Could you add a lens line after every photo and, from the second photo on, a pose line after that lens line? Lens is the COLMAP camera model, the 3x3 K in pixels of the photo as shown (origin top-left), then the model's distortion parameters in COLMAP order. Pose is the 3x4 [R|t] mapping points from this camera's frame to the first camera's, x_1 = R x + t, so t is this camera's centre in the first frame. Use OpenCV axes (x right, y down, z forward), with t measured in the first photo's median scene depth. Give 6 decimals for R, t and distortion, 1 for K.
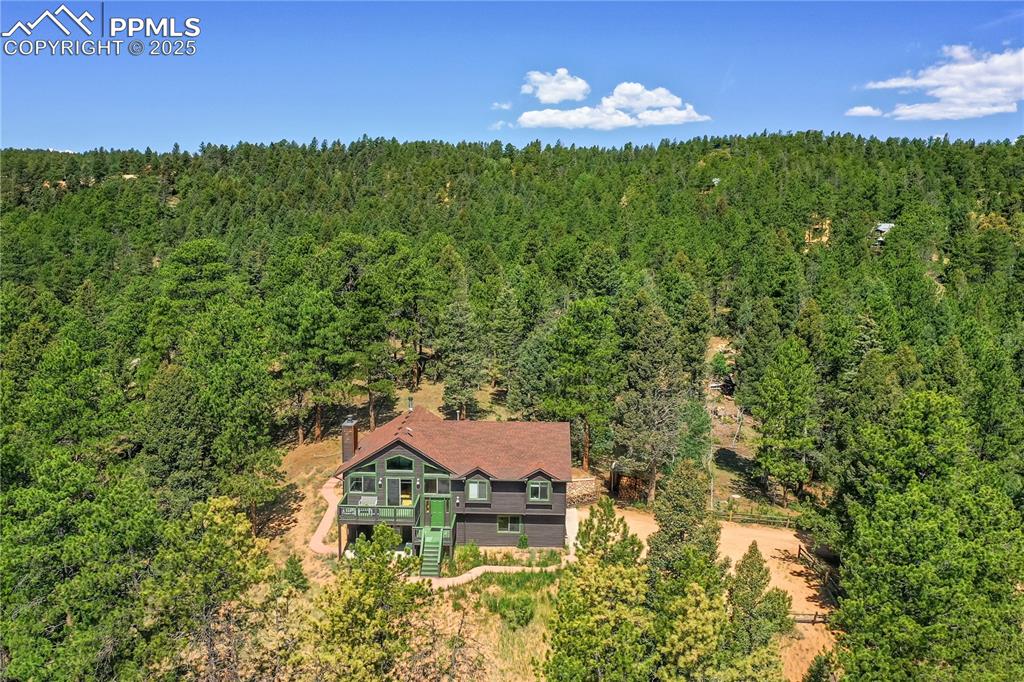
lens RADIAL K [[793.2, 0, 512.0], [0, 793.2, 341.0], [0, 0, 1]] dist [-0.000940, -0.002820]
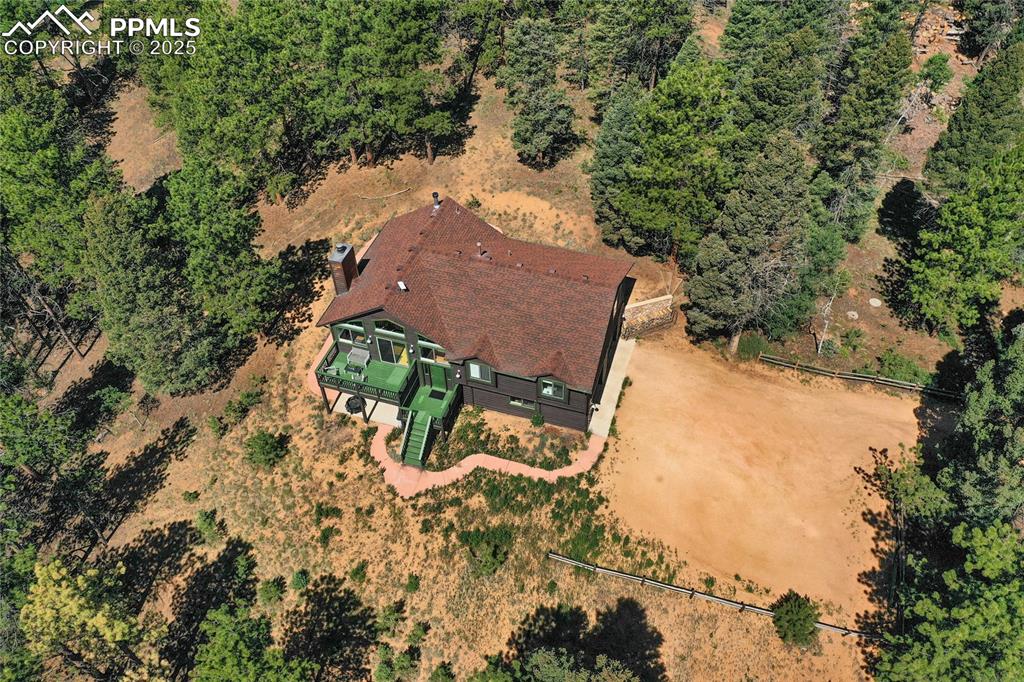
lens RADIAL K [[793.2, 0, 512.0], [0, 793.2, 341.0], [0, 0, 1]] dist [-0.000940, -0.002820]
pose [[0.963771, 0.172547, -0.203402, 0.147510], [-0.021493, 0.810336, 0.585572, -0.312112], [0.265862, -0.559986, 0.784687, 0.390010]]
